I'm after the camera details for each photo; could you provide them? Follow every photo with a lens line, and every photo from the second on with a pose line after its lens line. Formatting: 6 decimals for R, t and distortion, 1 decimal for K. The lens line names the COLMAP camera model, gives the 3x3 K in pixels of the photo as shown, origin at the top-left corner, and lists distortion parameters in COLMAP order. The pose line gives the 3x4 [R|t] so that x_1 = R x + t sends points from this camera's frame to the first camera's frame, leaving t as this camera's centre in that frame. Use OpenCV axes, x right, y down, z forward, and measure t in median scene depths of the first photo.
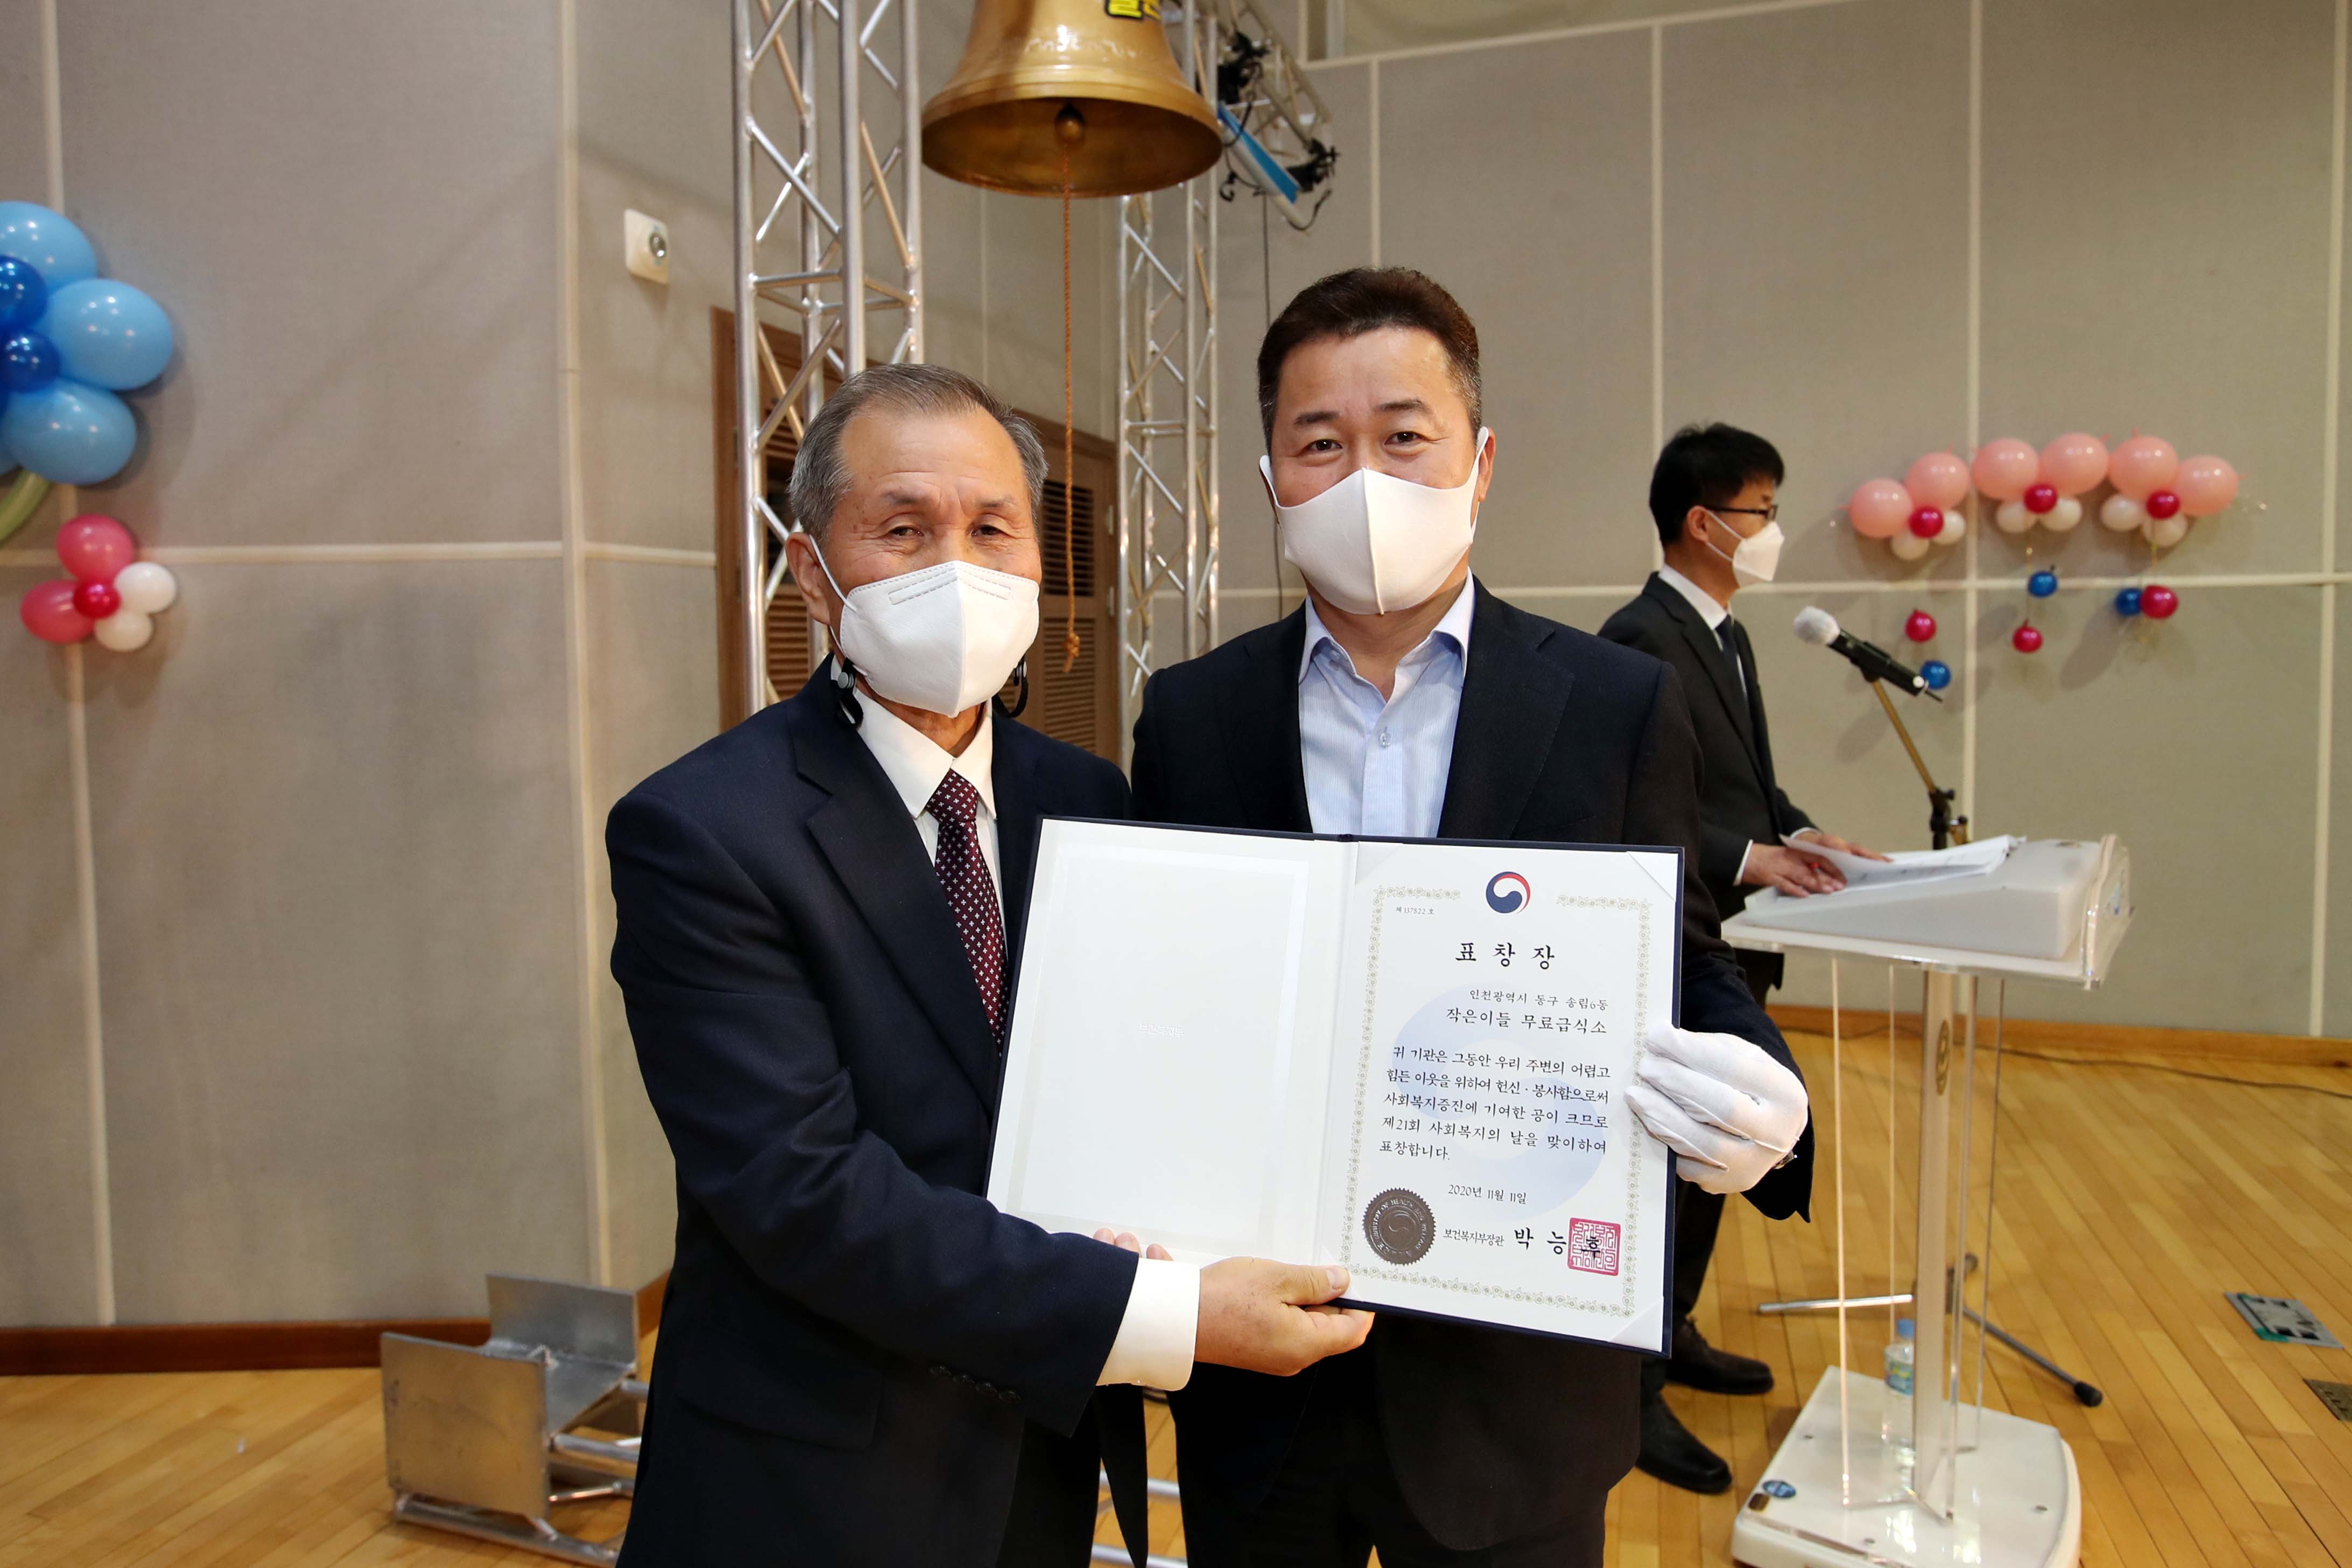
lens RADIAL K [[1395.7, 0, 1177.8], [0, 1395.7, 704.9], [0, 0, 1]] dist [-0.047124, 0.028098]
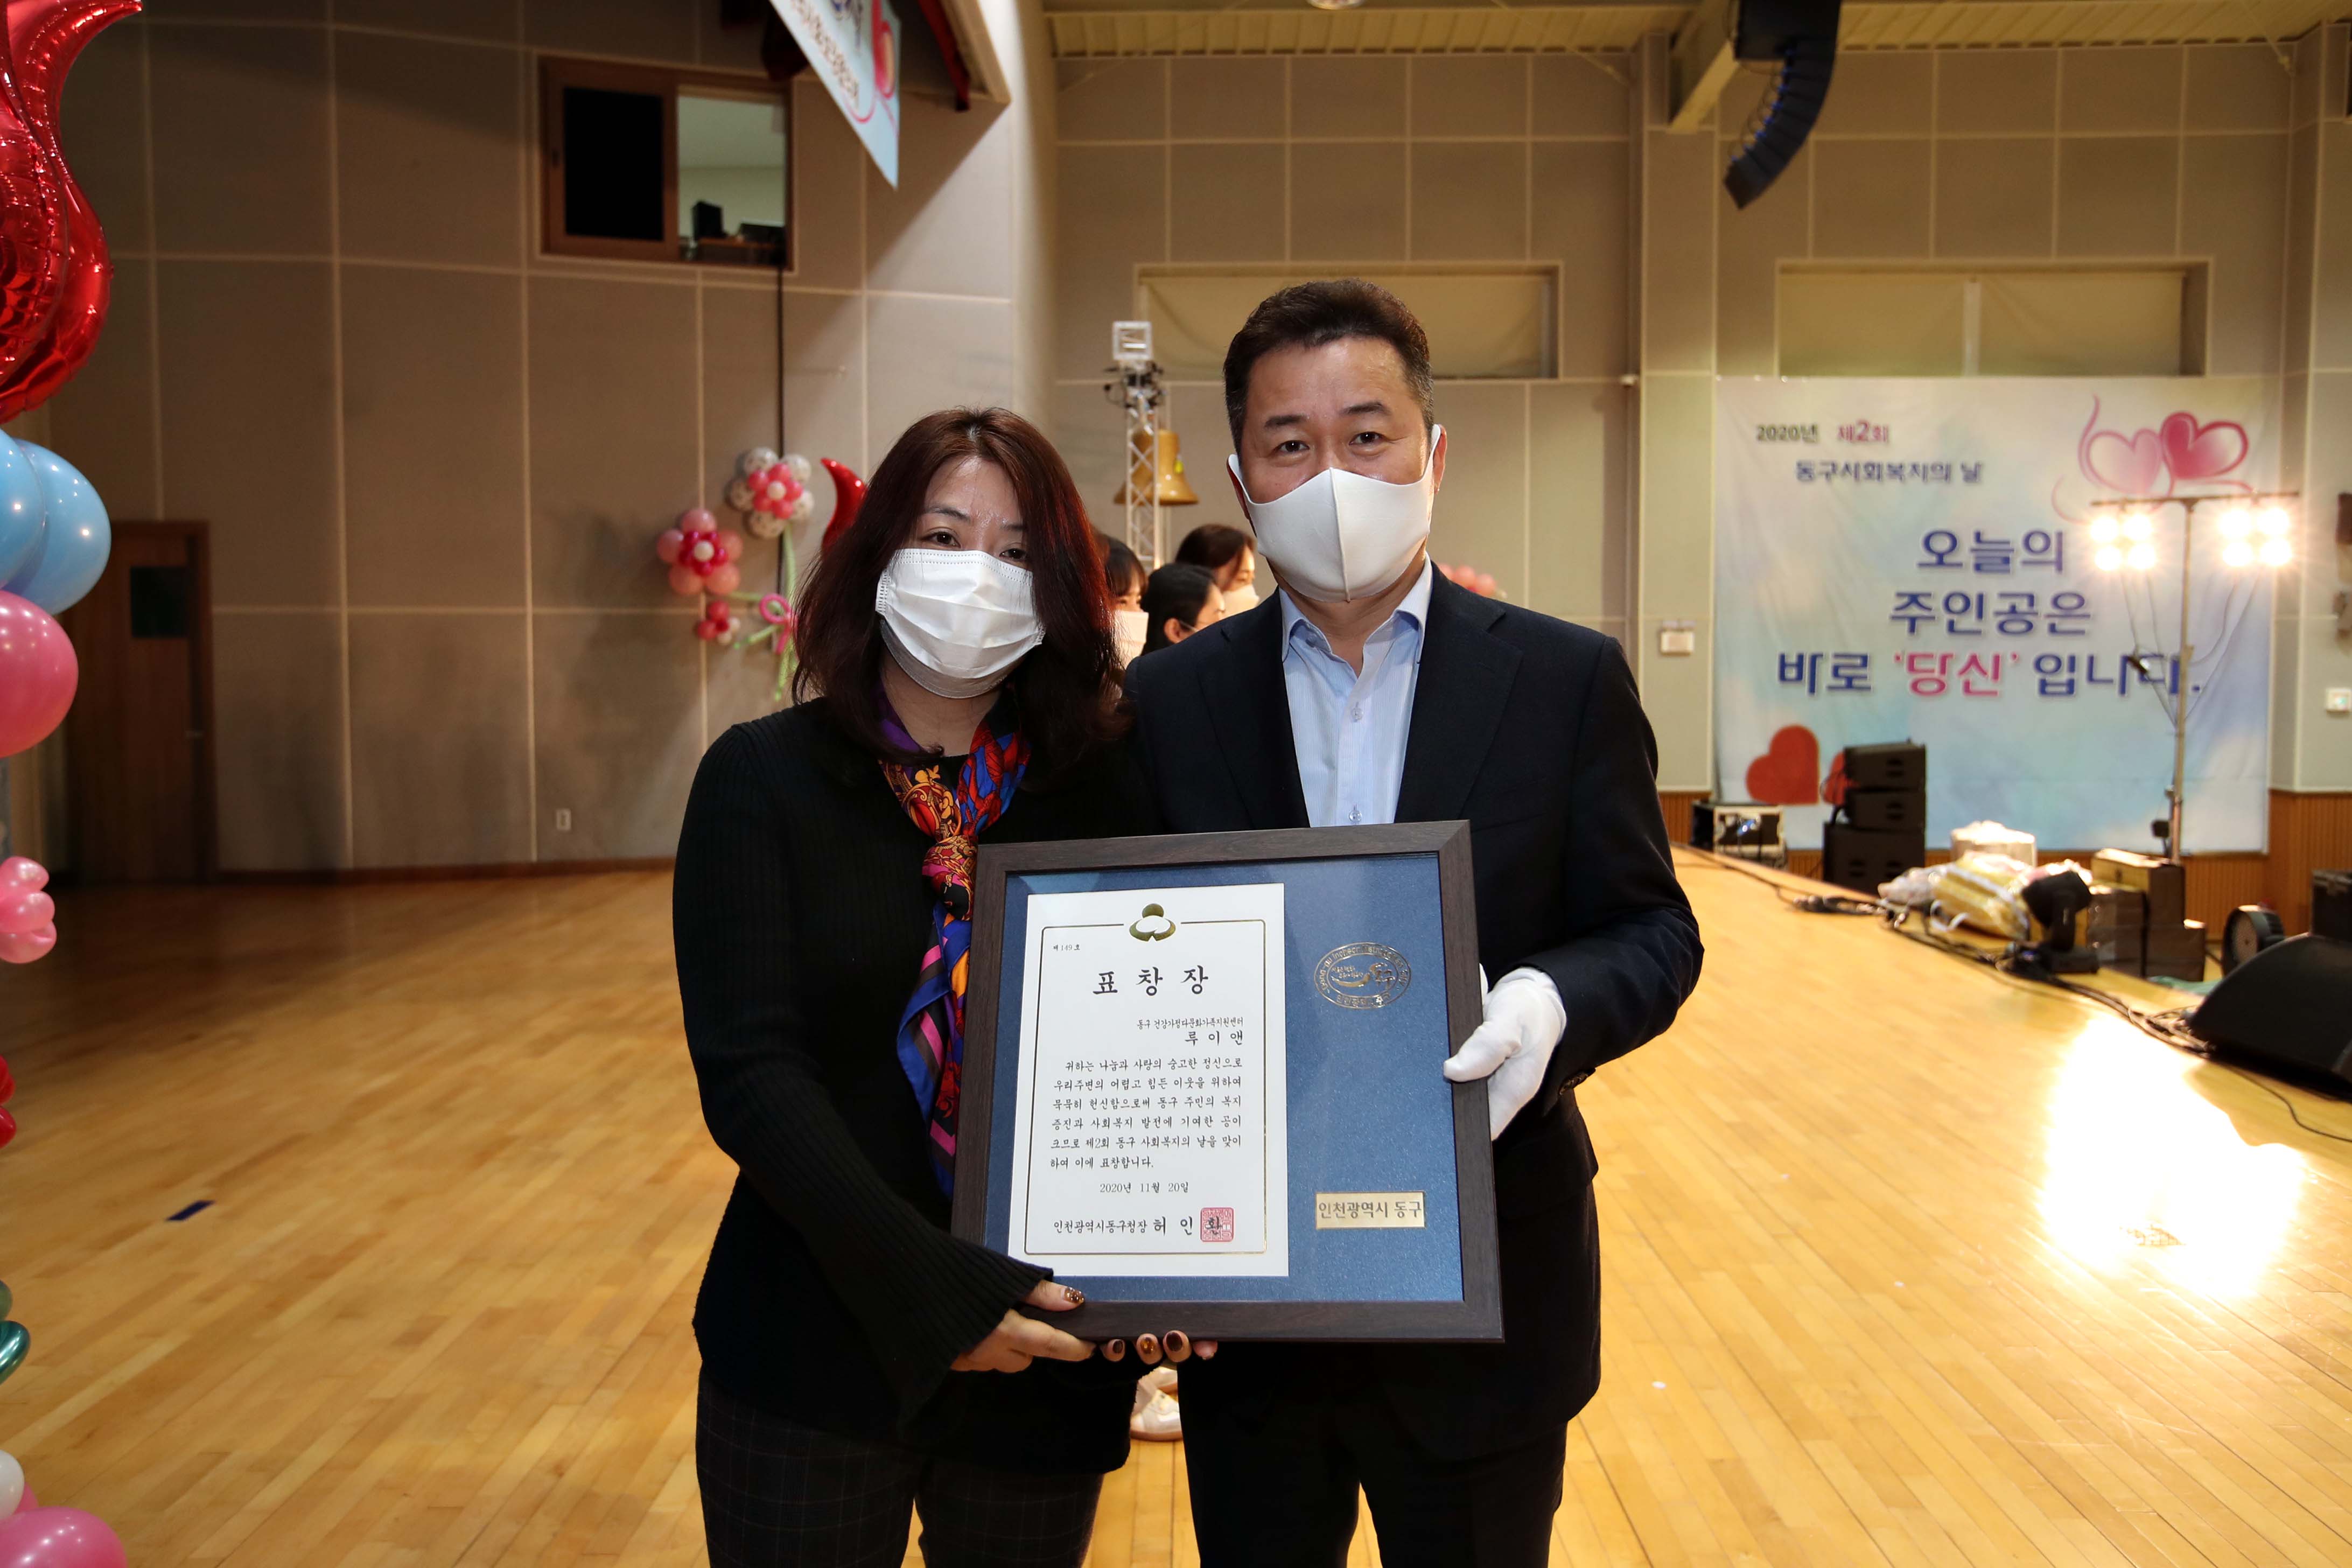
lens RADIAL K [[1561.8, 0, 1135.7], [0, 1561.8, 716.9], [0, 0, 1]] dist [-0.041593, 0.052160]
pose [[0.957306, -0.005059, 0.289033, -0.972961], [0.005967, 0.999980, -0.002261, 0.121974], [-0.289016, 0.003889, 0.957316, -2.132522]]
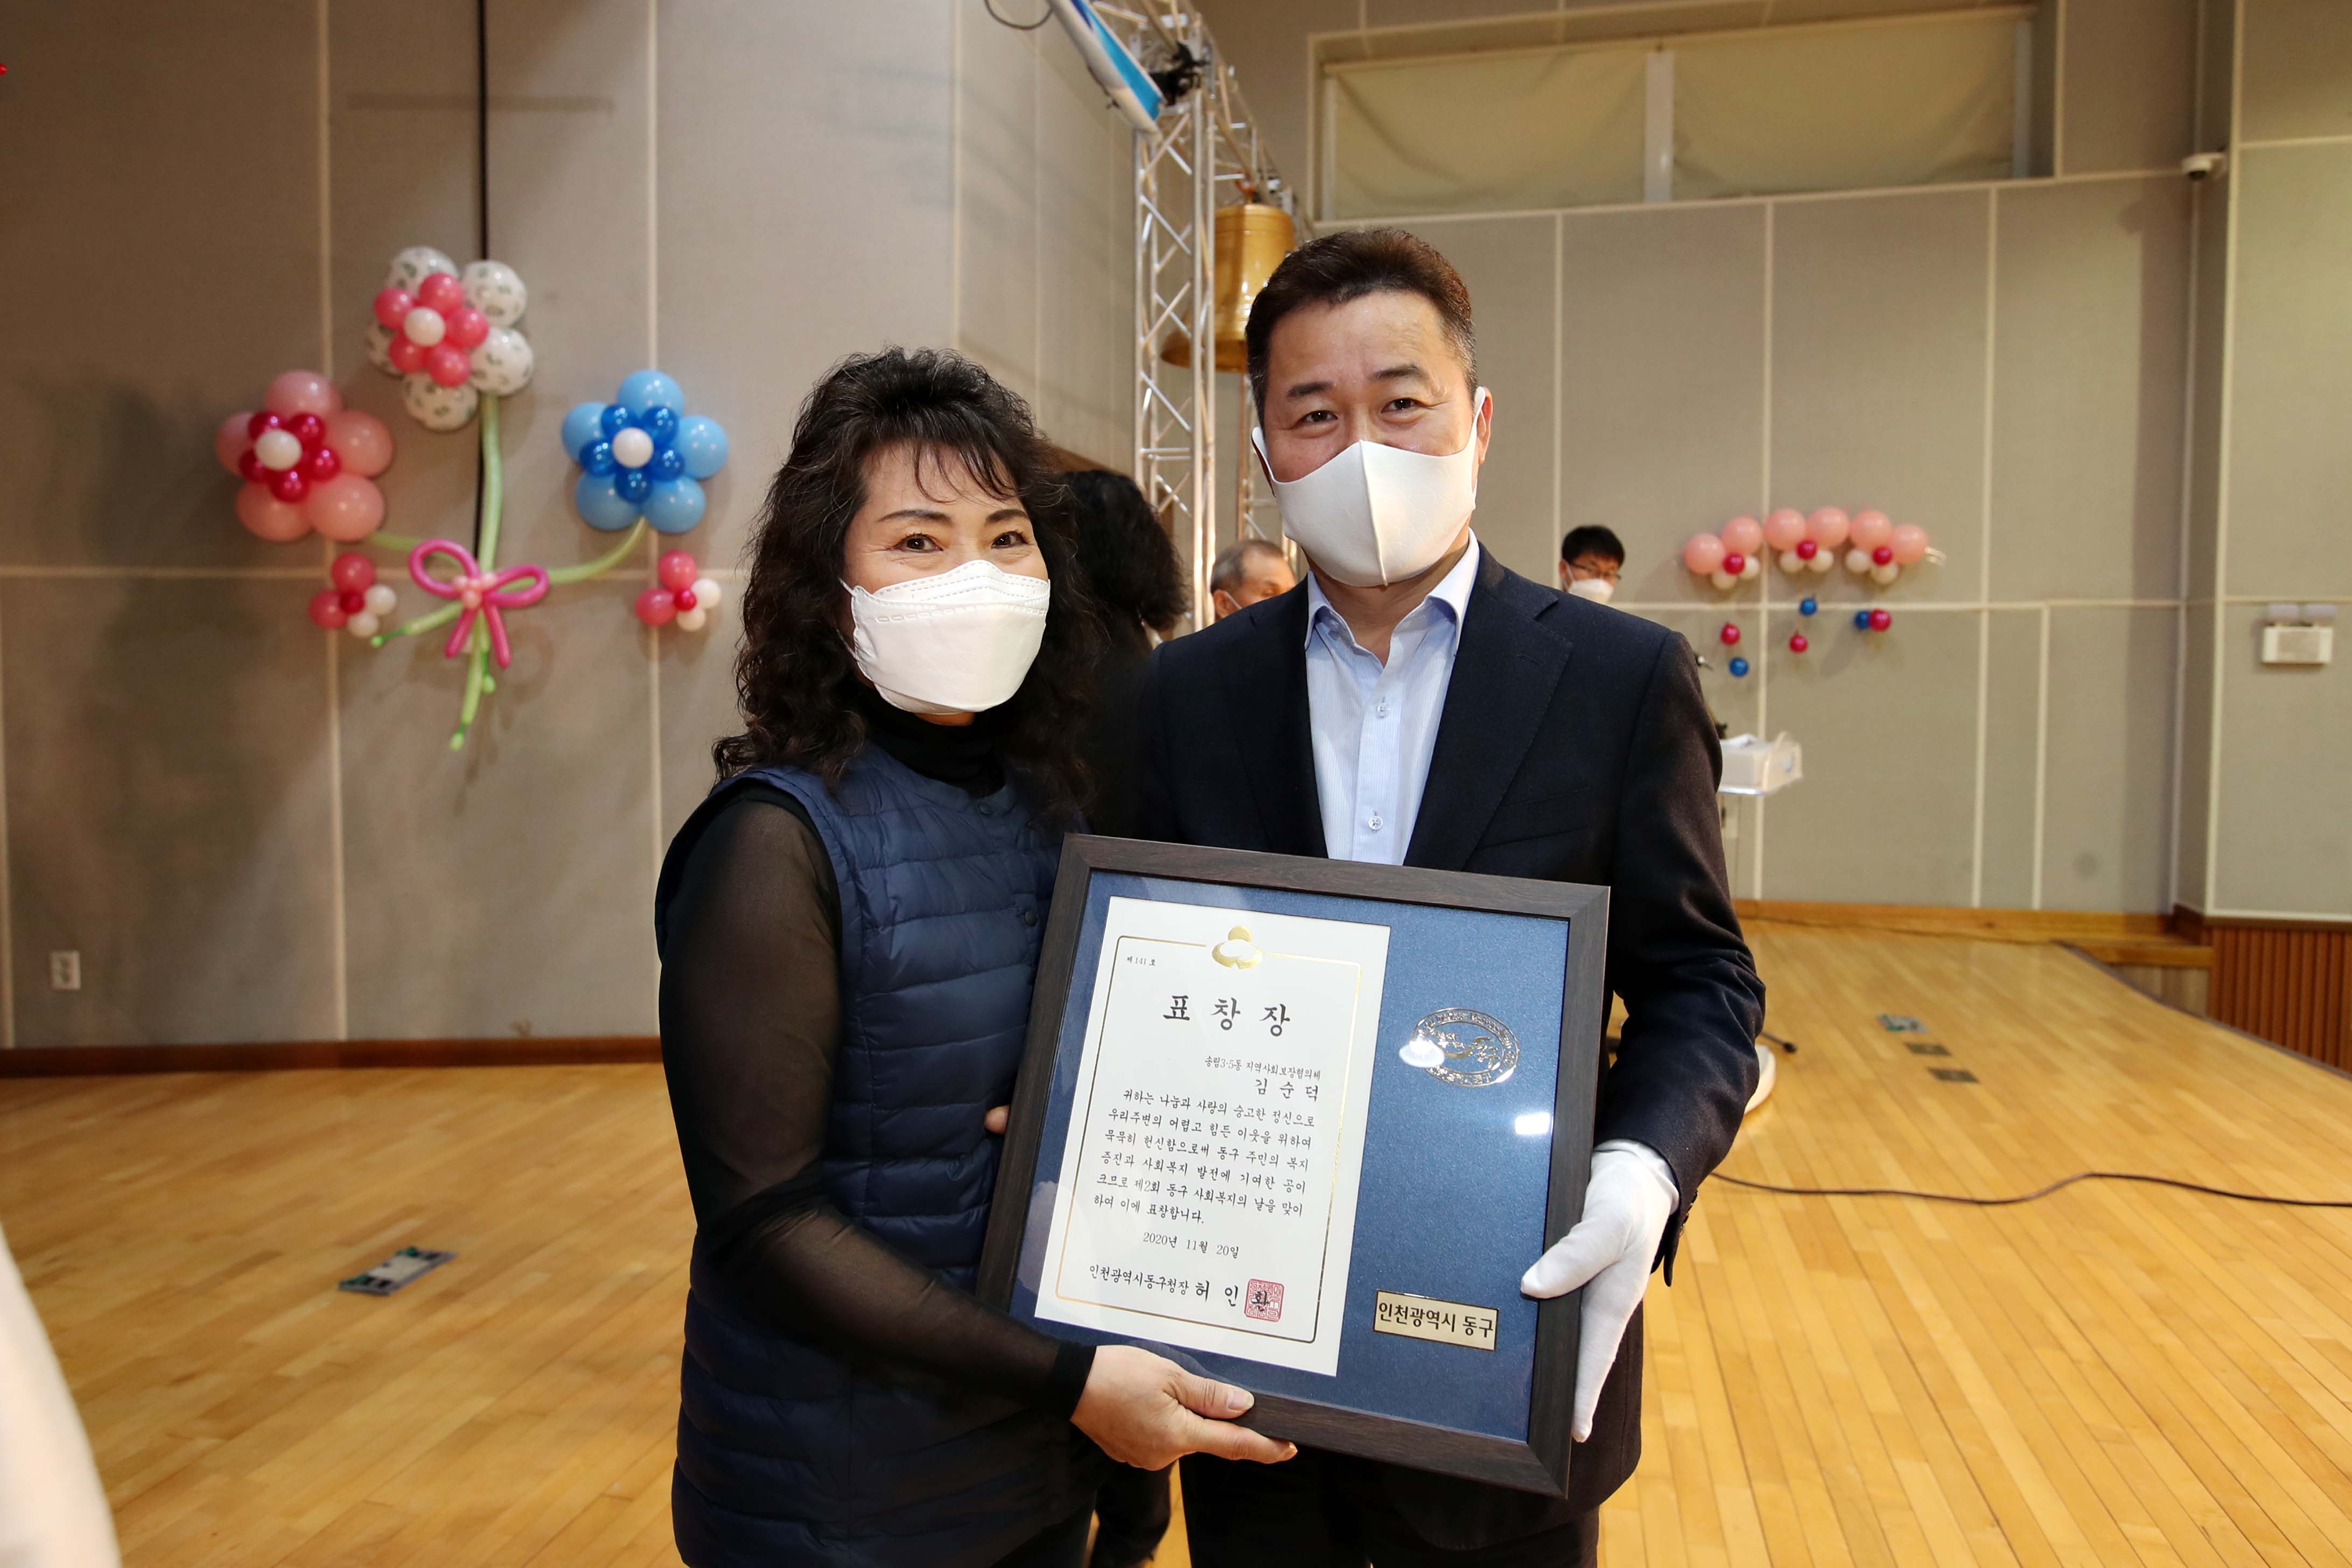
lens RADIAL K [[1395.7, 0, 1177.8], [0, 1395.7, 704.9], [0, 0, 1]] dist [-0.047124, 0.028098]
pose [[0.996474, 0.010212, 0.083281, -0.233263], [-0.009985, 0.999945, -0.003145, 0.039498], [-0.083309, 0.002302, 0.996521, -0.576998]]
